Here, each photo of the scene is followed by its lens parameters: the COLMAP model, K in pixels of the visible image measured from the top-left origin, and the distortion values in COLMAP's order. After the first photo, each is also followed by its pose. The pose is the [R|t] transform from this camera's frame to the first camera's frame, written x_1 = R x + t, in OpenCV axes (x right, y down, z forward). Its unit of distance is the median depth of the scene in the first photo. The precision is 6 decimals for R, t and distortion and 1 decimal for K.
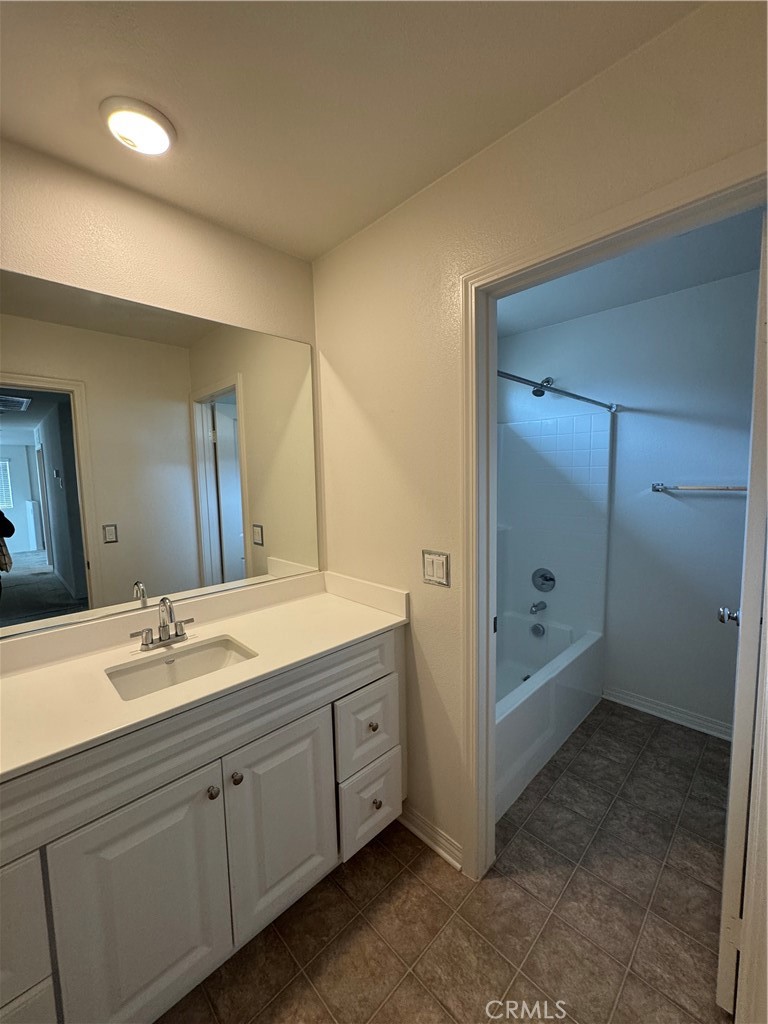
lens RADIAL K [[406.2, 0, 387.1], [0, 406.2, 515.5], [0, 0, 1]] dist [-0.004342, 0.000775]
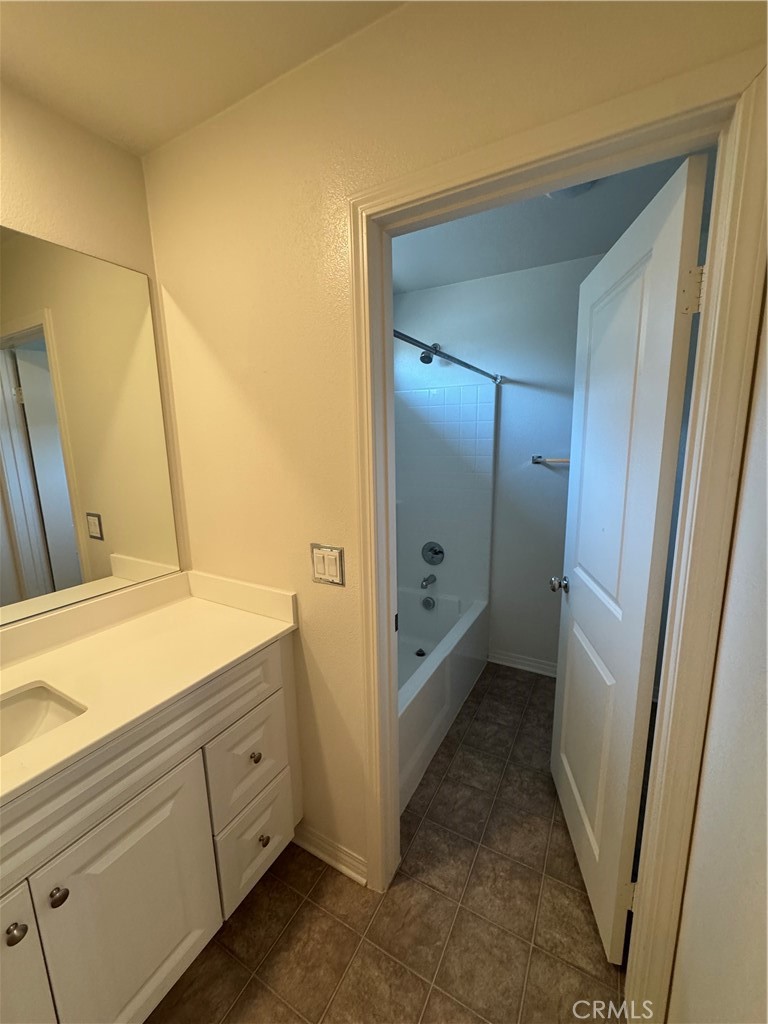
lens RADIAL K [[406.2, 0, 382.9], [0, 406.2, 512.2], [0, 0, 1]] dist [-0.004342, 0.000775]
pose [[0.961741, -0.045005, 0.270238, 0.007336], [0.024499, 0.996591, 0.078780, -0.039869], [-0.272862, -0.069146, 0.959565, 0.155805]]
